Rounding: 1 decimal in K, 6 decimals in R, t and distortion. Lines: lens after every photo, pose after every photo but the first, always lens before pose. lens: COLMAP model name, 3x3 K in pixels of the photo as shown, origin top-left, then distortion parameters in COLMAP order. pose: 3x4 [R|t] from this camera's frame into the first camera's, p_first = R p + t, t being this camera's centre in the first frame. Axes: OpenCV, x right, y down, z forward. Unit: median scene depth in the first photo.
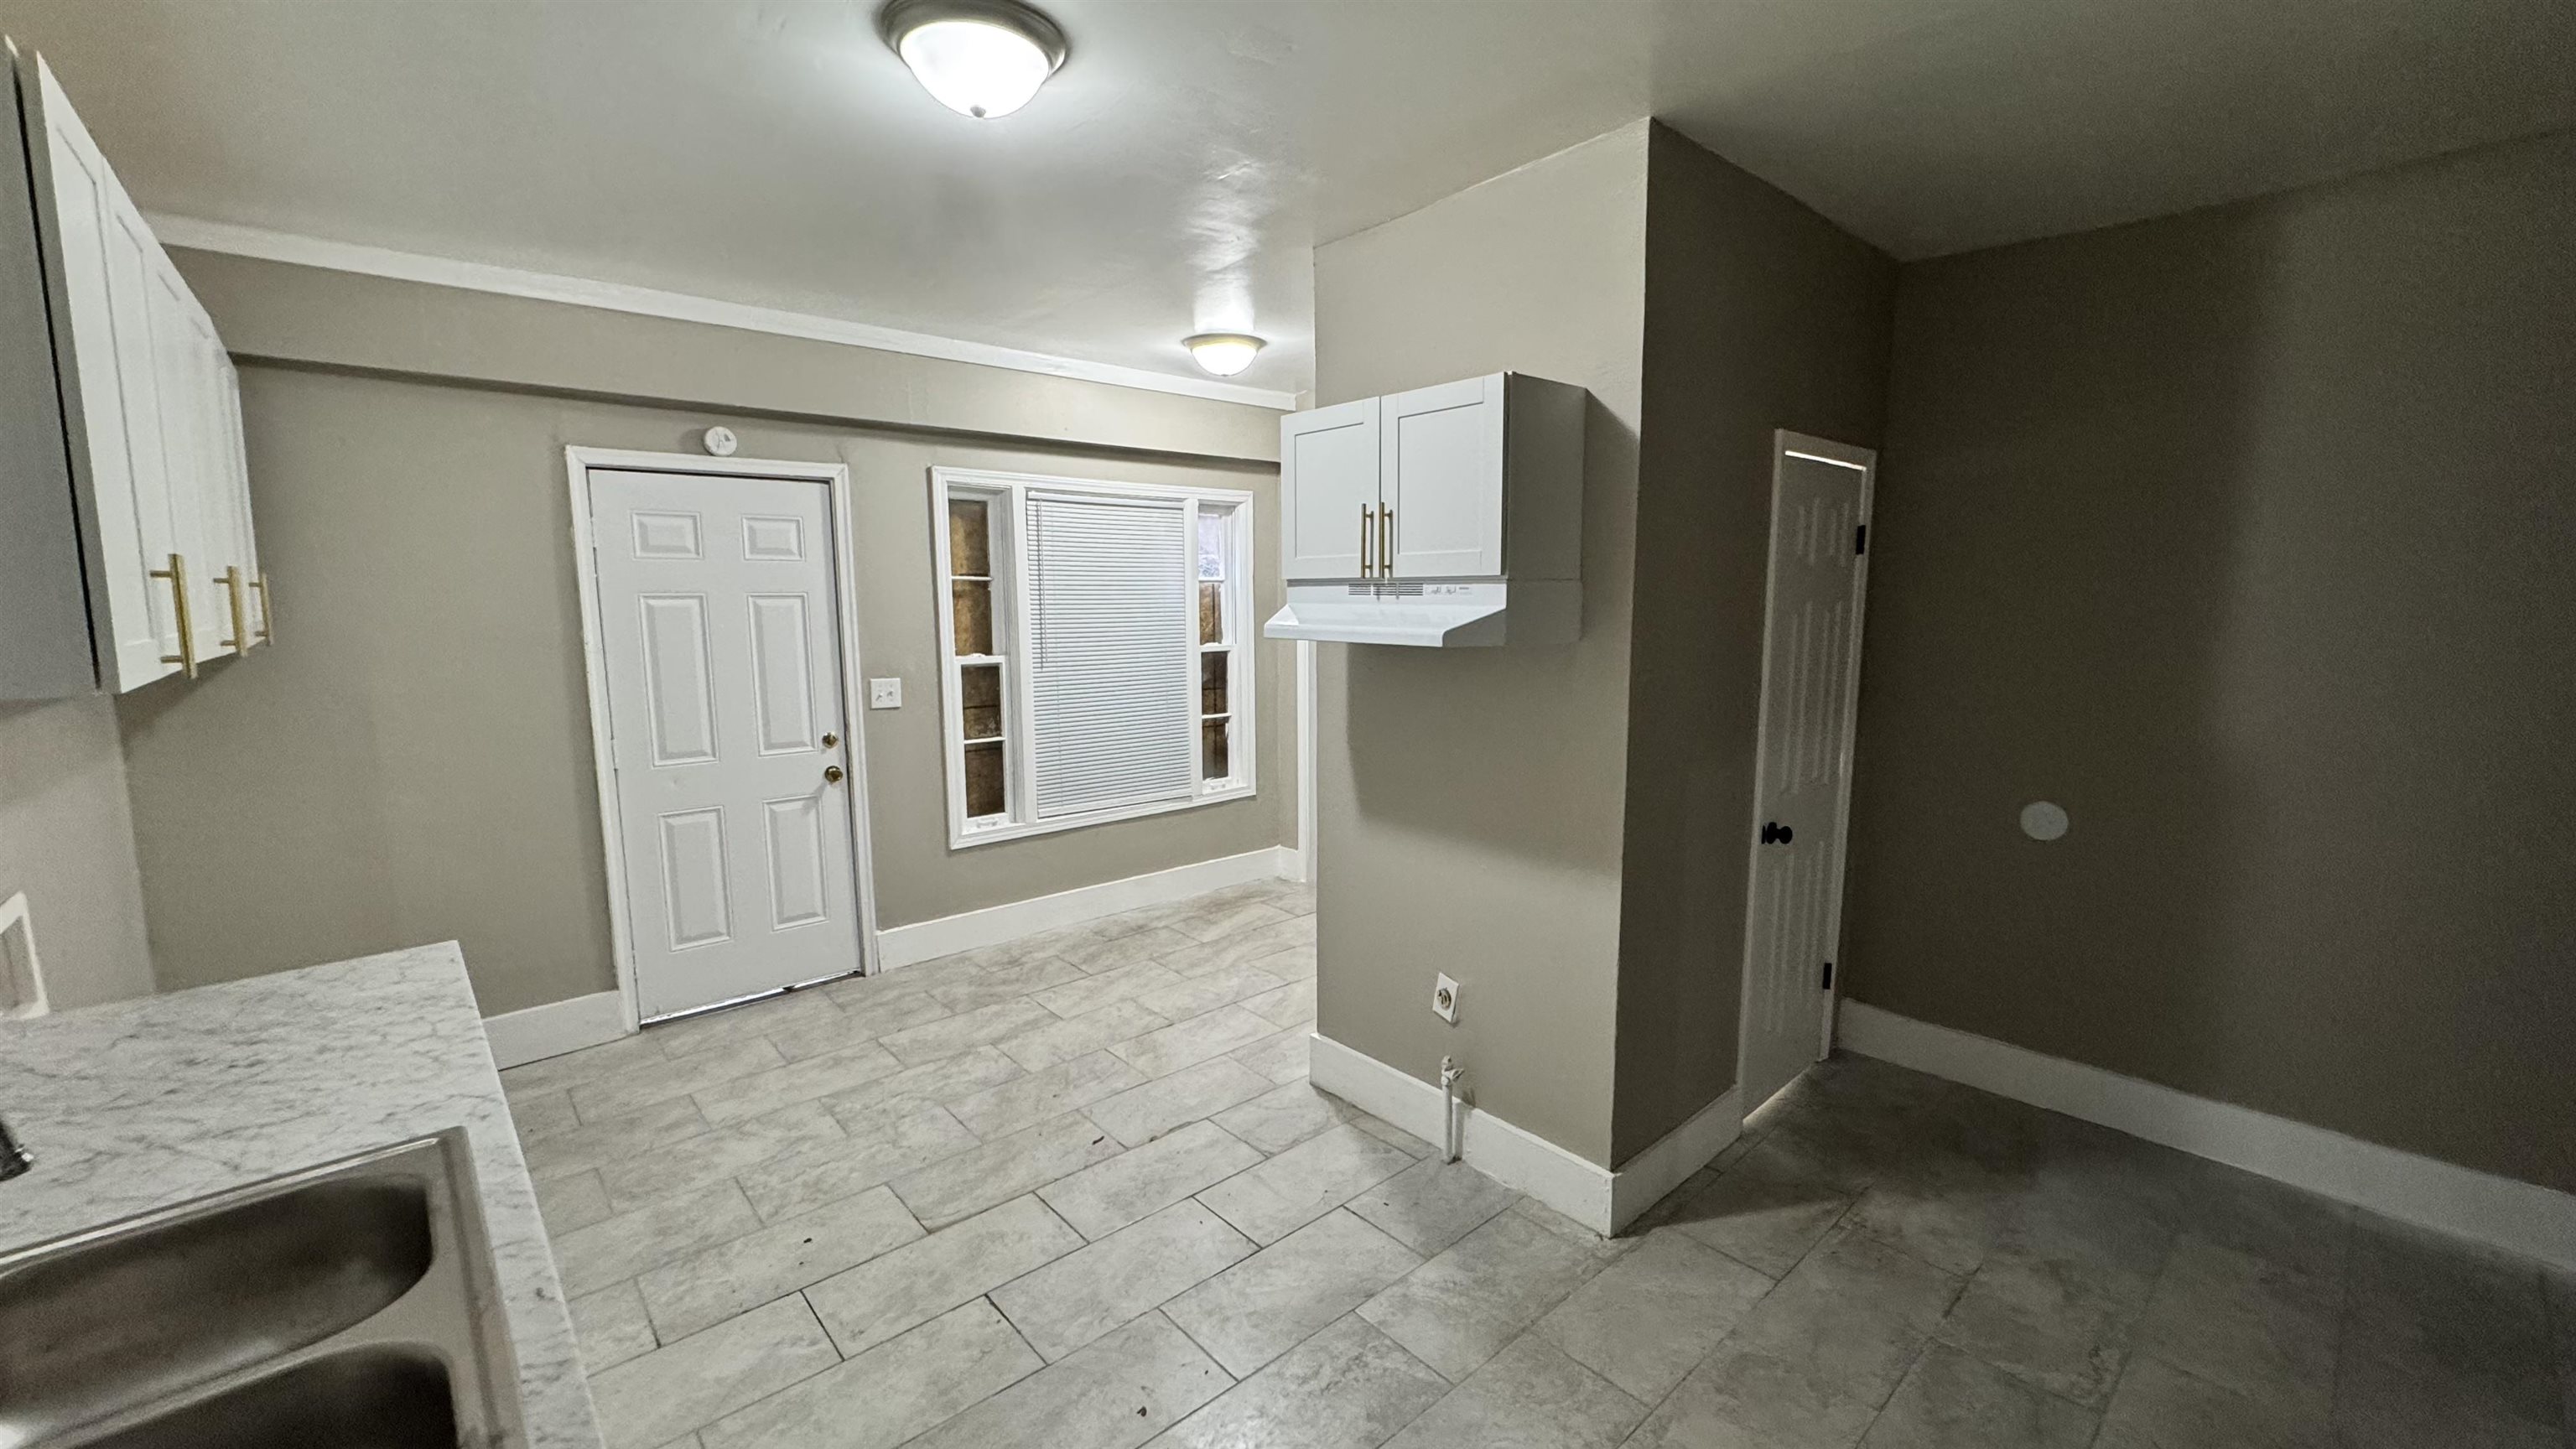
lens RADIAL K [[1019.8, 0, 1290.3], [0, 1019.8, 727.0], [0, 0, 1]] dist [-0.000879, 0.000075]
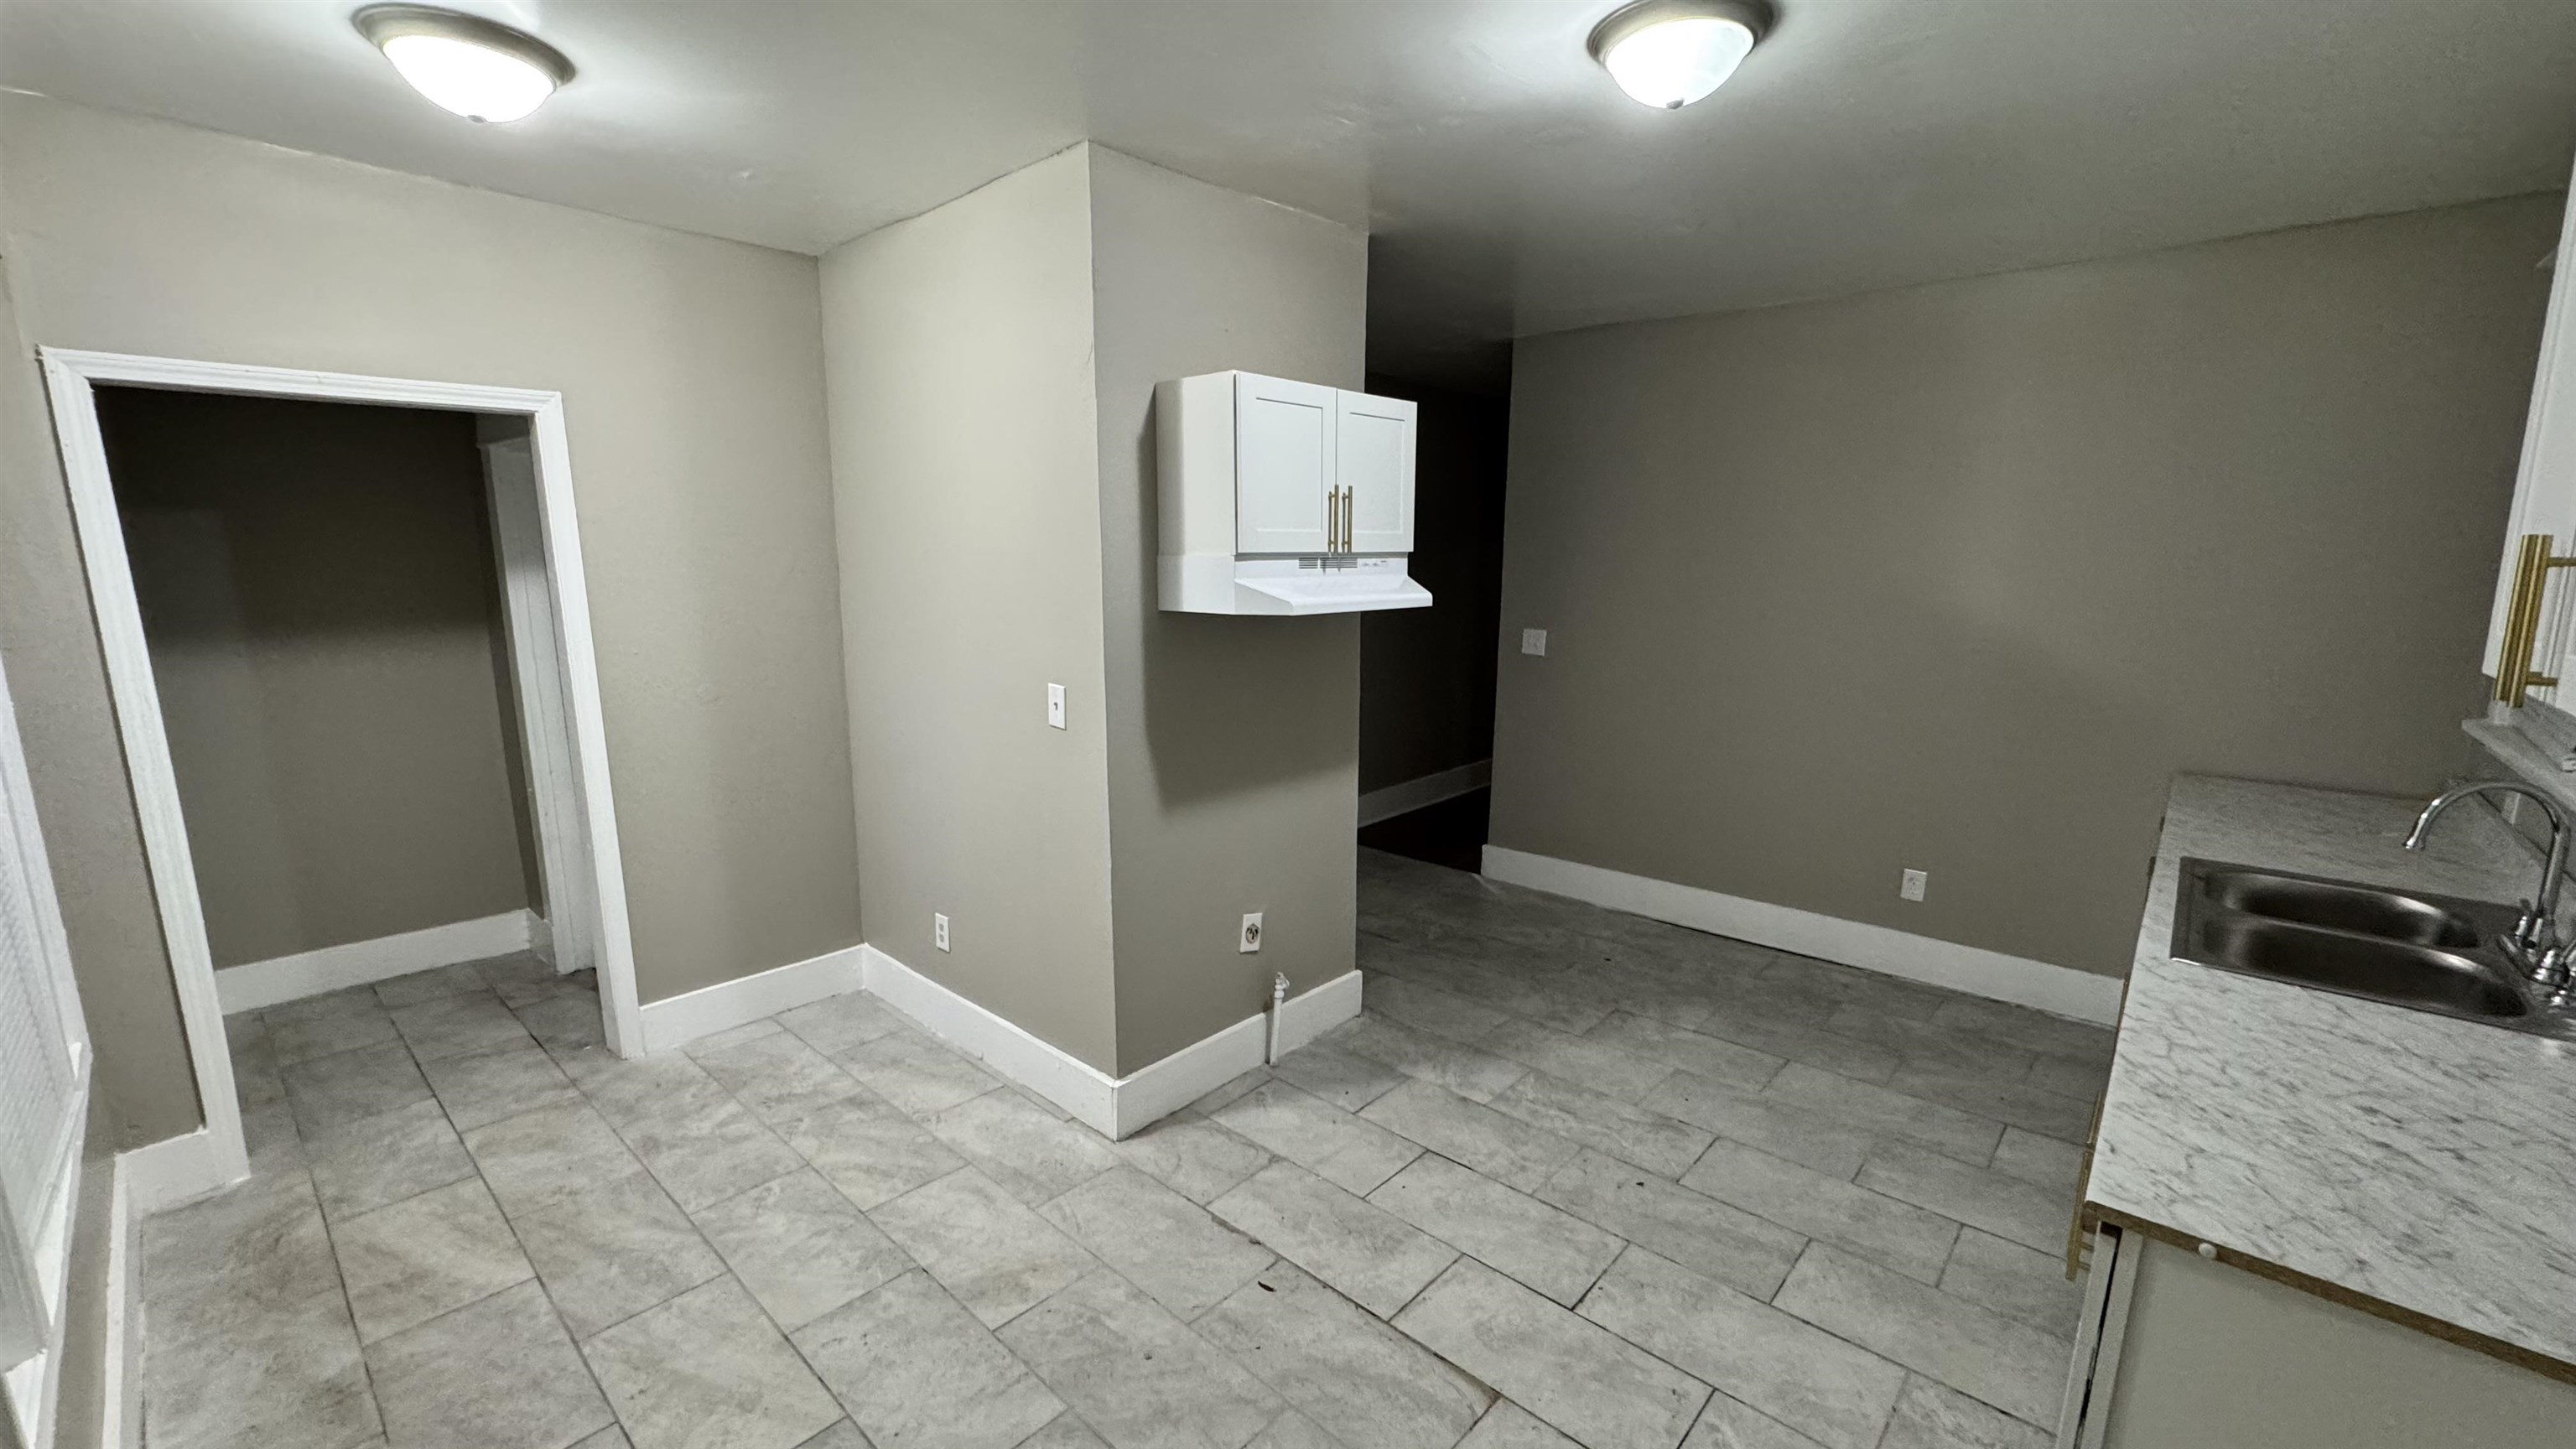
lens RADIAL K [[1030.5, 0, 1286.0], [0, 1030.5, 732.7], [0, 0, 1]] dist [0.000517, 0.000077]
pose [[-0.104801, -0.171227, 0.979642, -0.863483], [0.129462, 0.974335, 0.184149, -0.139511], [-0.986031, 0.146126, -0.079943, 0.969872]]
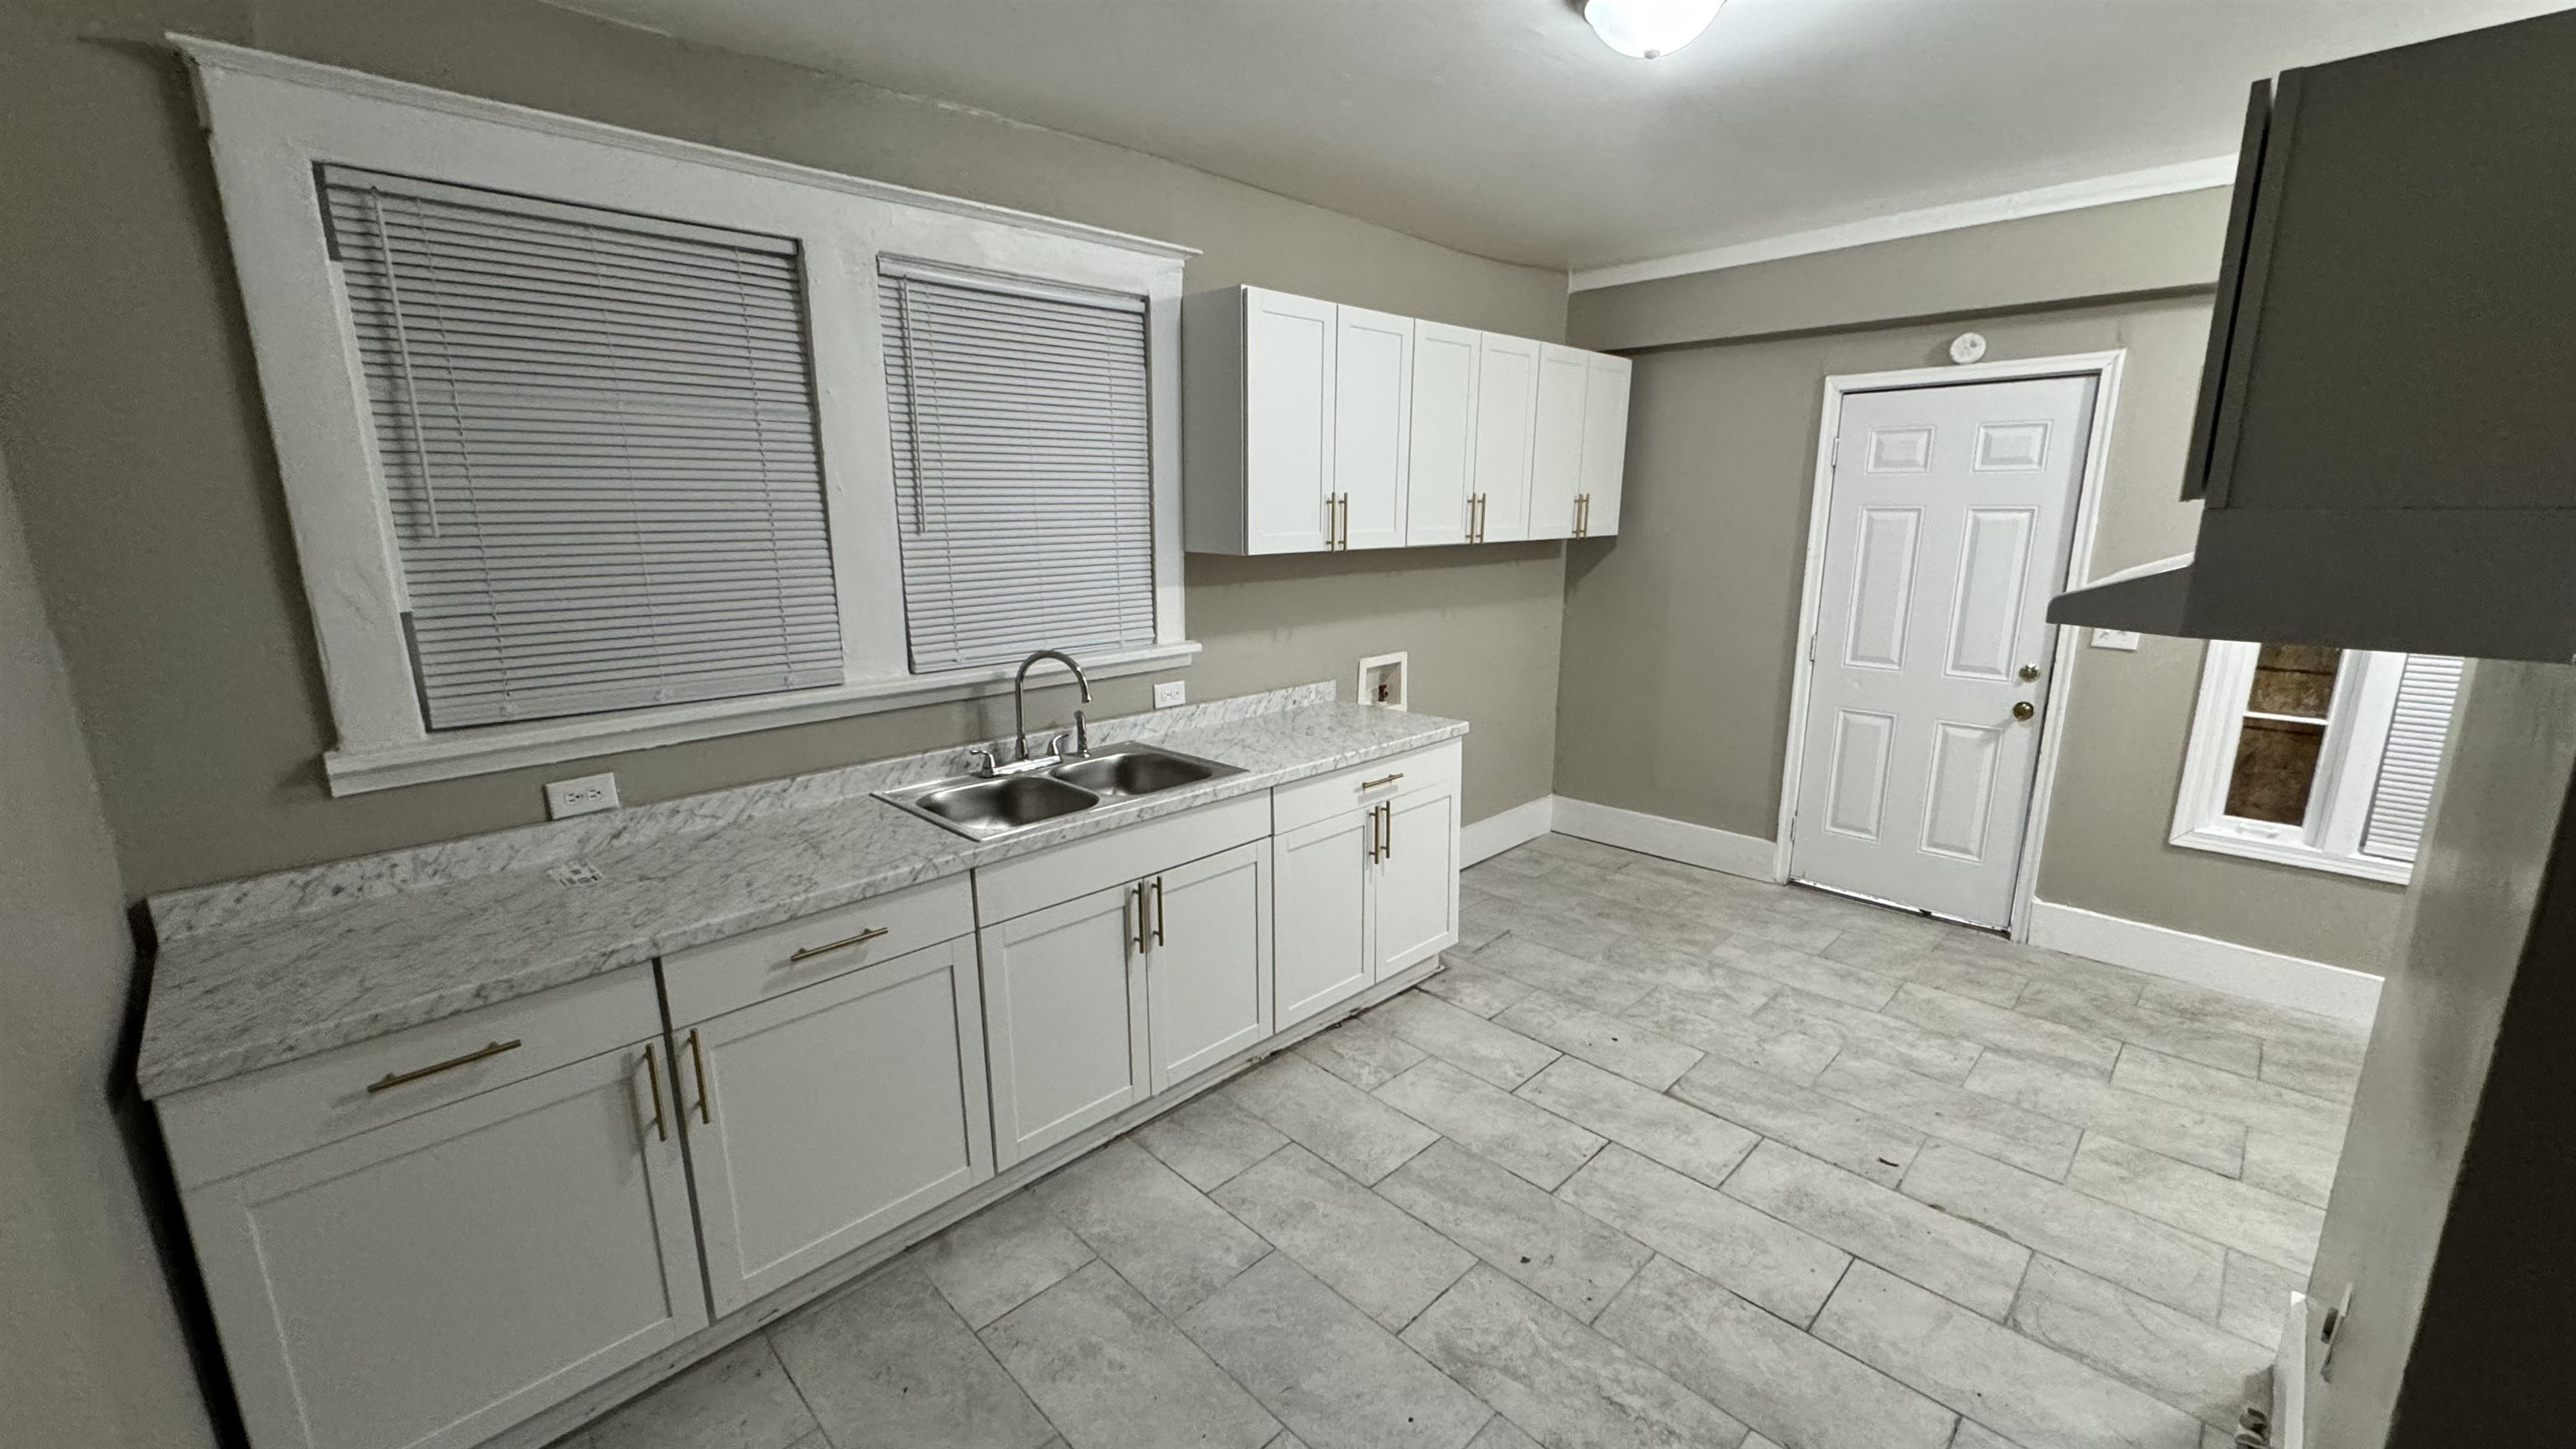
lens RADIAL K [[1019.8, 0, 1290.3], [0, 1019.8, 727.0], [0, 0, 1]] dist [-0.000879, 0.000075]
pose [[0.058628, 0.221015, -0.973507, 0.525500], [-0.125989, 0.969025, 0.212410, -0.066633], [0.990298, 0.110198, 0.084658, 0.383465]]
